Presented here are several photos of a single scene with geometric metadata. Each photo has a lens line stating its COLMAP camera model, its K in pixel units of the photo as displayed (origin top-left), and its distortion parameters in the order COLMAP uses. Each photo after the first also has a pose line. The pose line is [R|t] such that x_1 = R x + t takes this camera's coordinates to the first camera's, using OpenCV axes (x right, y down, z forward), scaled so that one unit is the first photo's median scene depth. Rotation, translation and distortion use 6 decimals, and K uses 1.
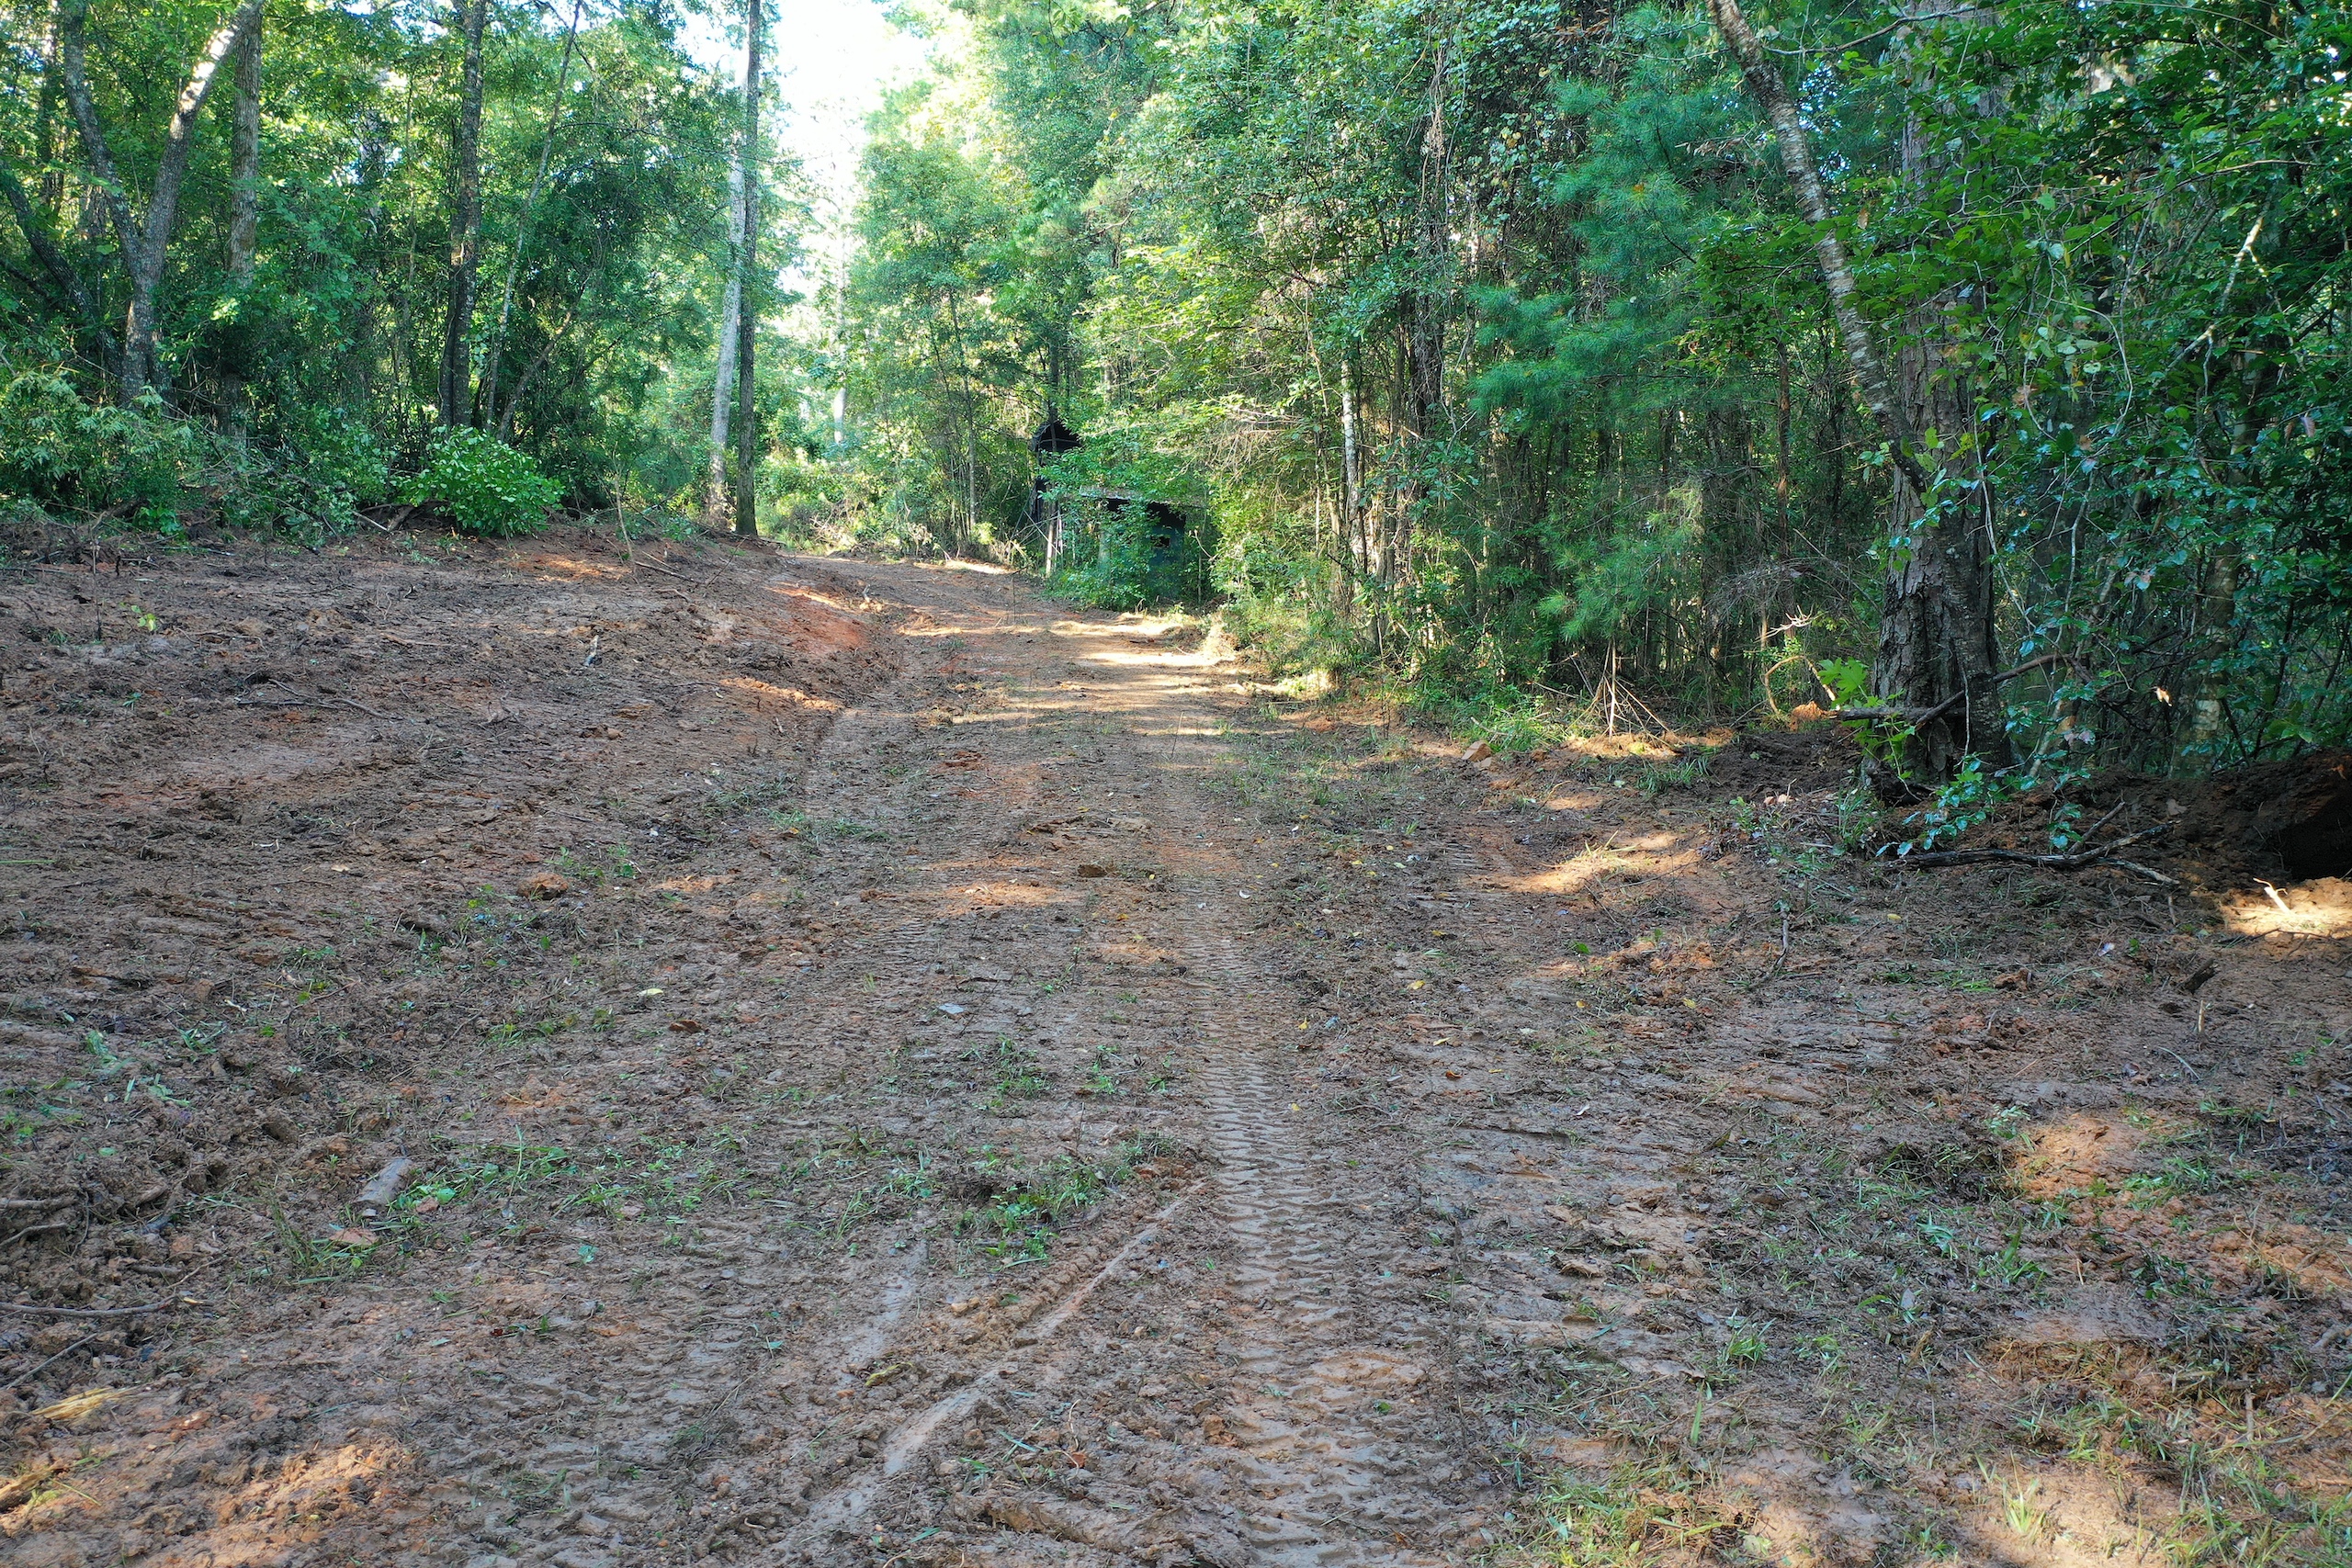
lens RADIAL K [[1920.1, 0, 1170.9], [0, 1920.1, 781.6], [0, 0, 1]] dist [0.003974, 0.016576]
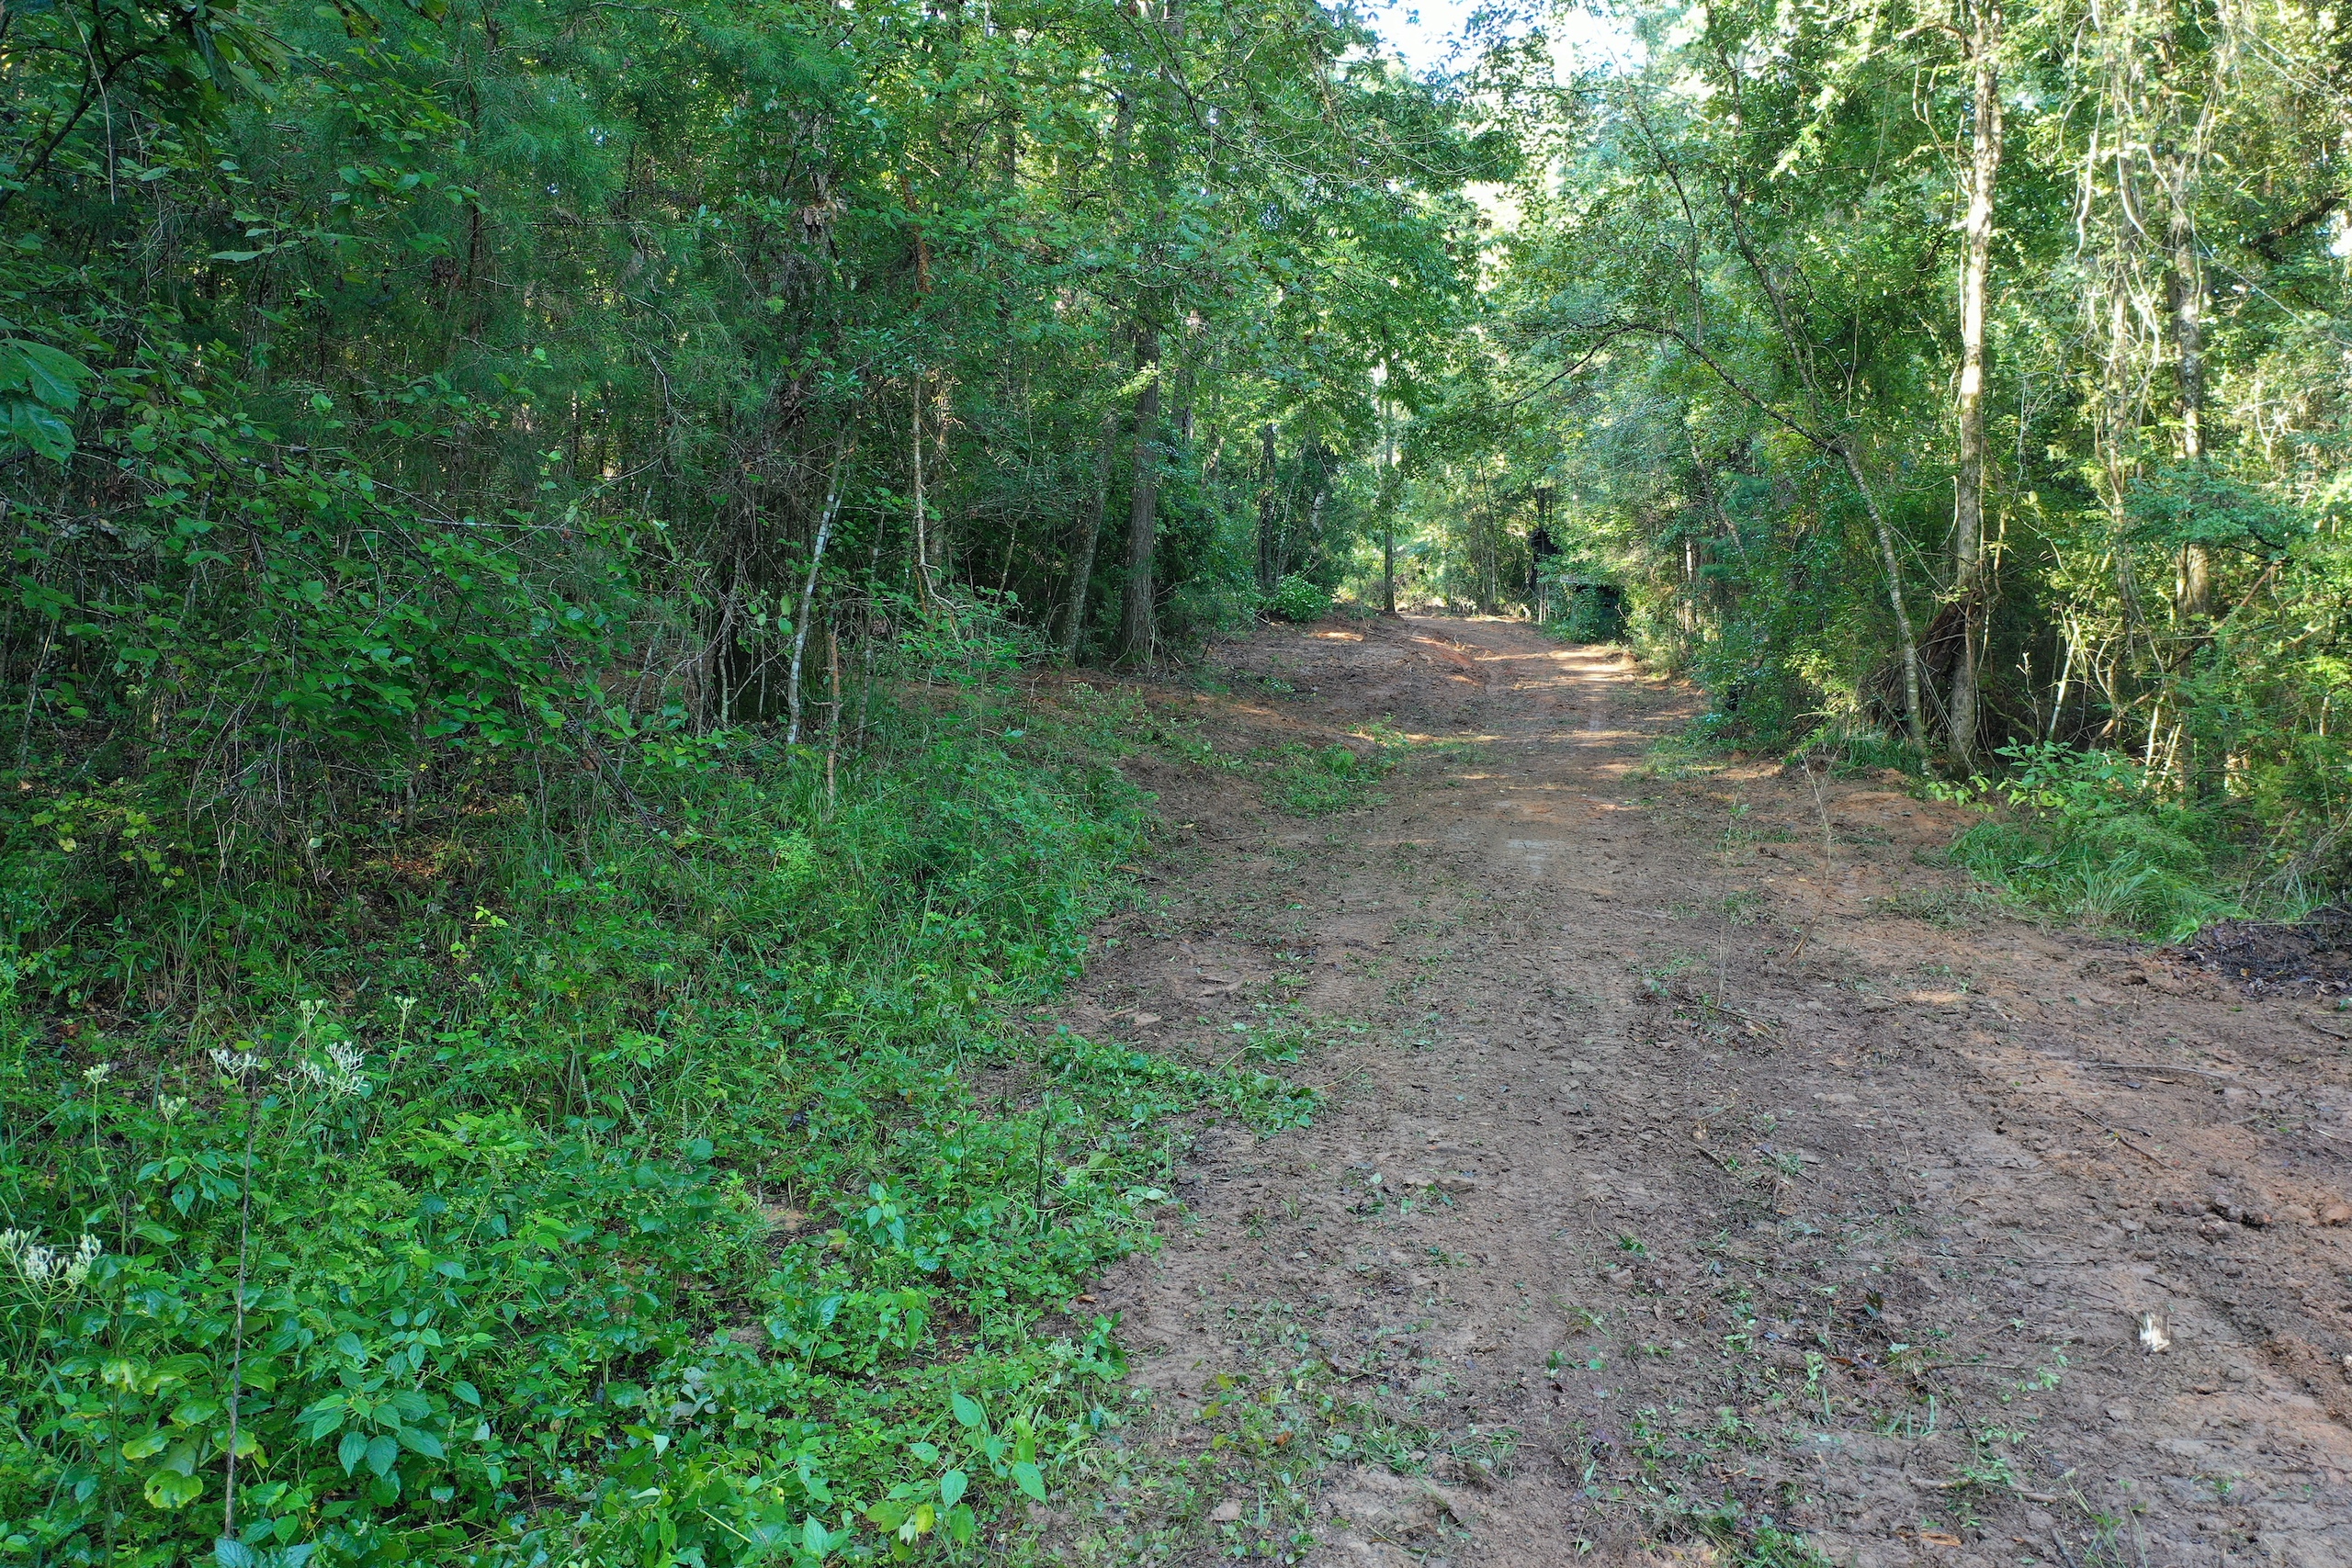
lens RADIAL K [[1920.1, 0, 1177.2], [0, 1920.1, 781.2], [0, 0, 1]] dist [0.003974, 0.016576]
pose [[0.971183, -0.015772, -0.237814, 0.036454], [0.012637, 0.999812, -0.014702, 0.075137], [0.238001, 0.011273, 0.971199, -1.007620]]
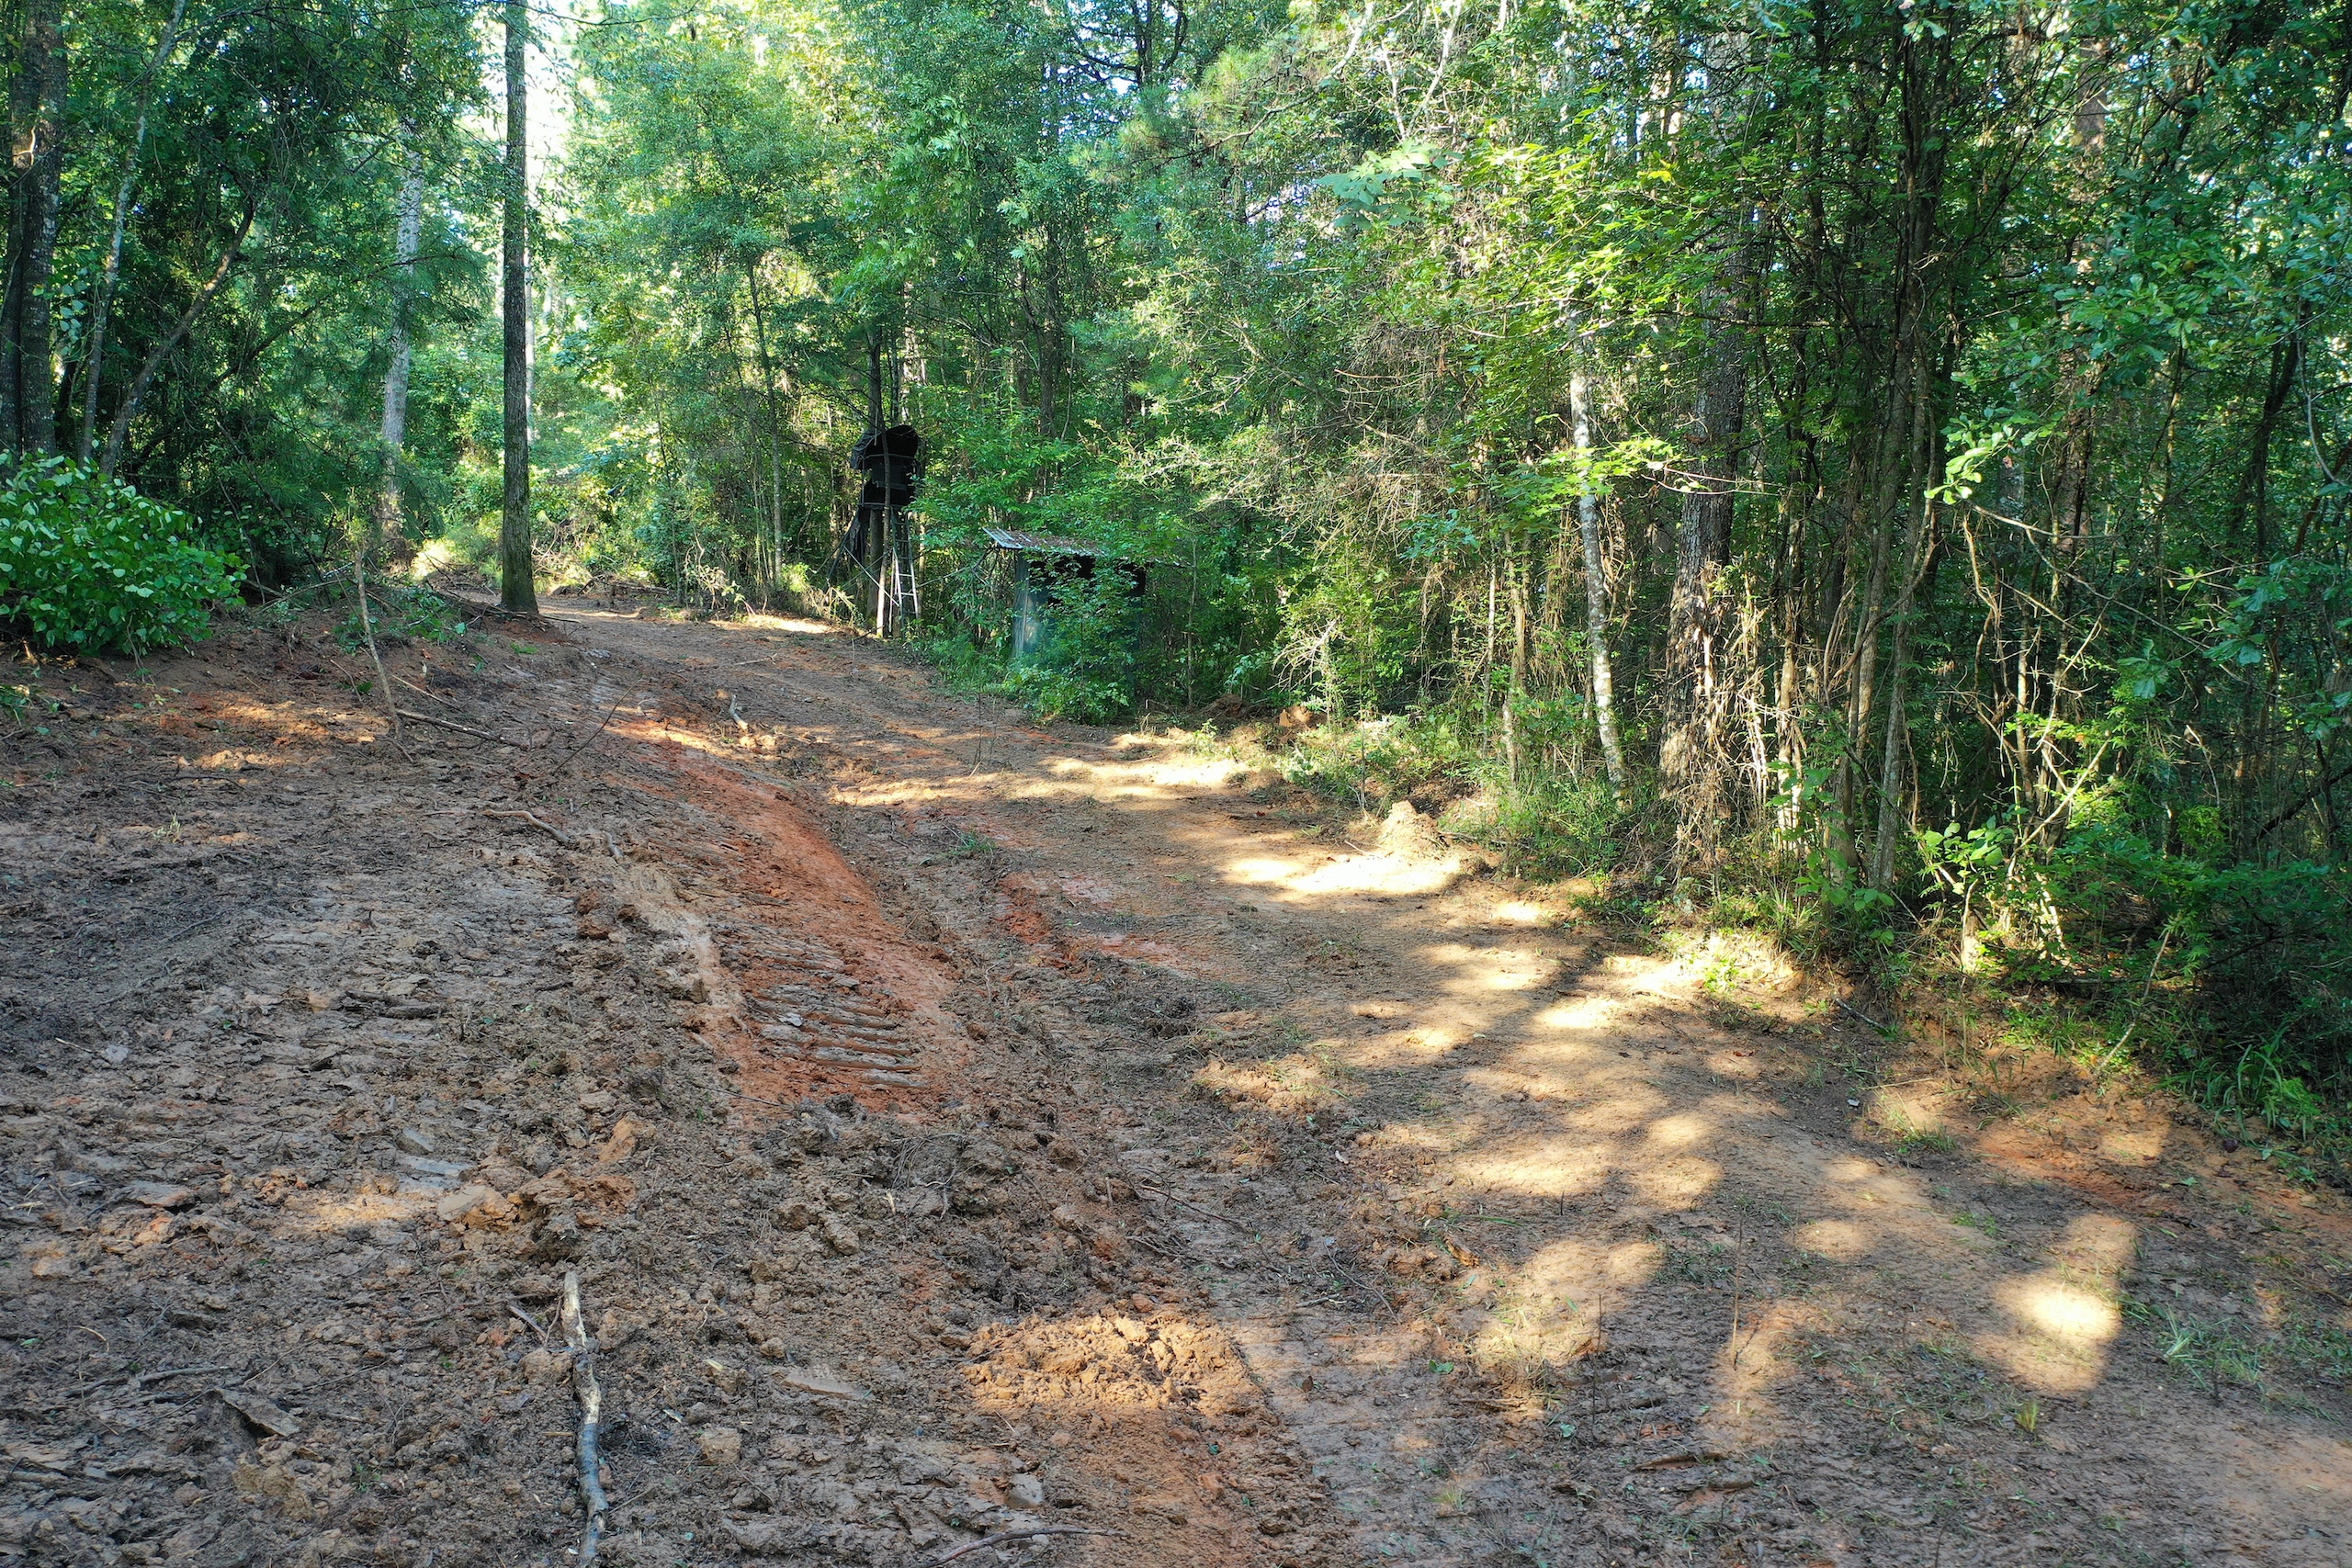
lens RADIAL K [[1920.1, 0, 1176.9], [0, 1920.1, 781.9], [0, 0, 1]] dist [0.003974, 0.016576]
pose [[0.983753, -0.014281, 0.178957, -0.121834], [0.013535, 0.999894, 0.005388, -0.072296], [-0.179015, -0.002879, 0.983842, 0.326174]]
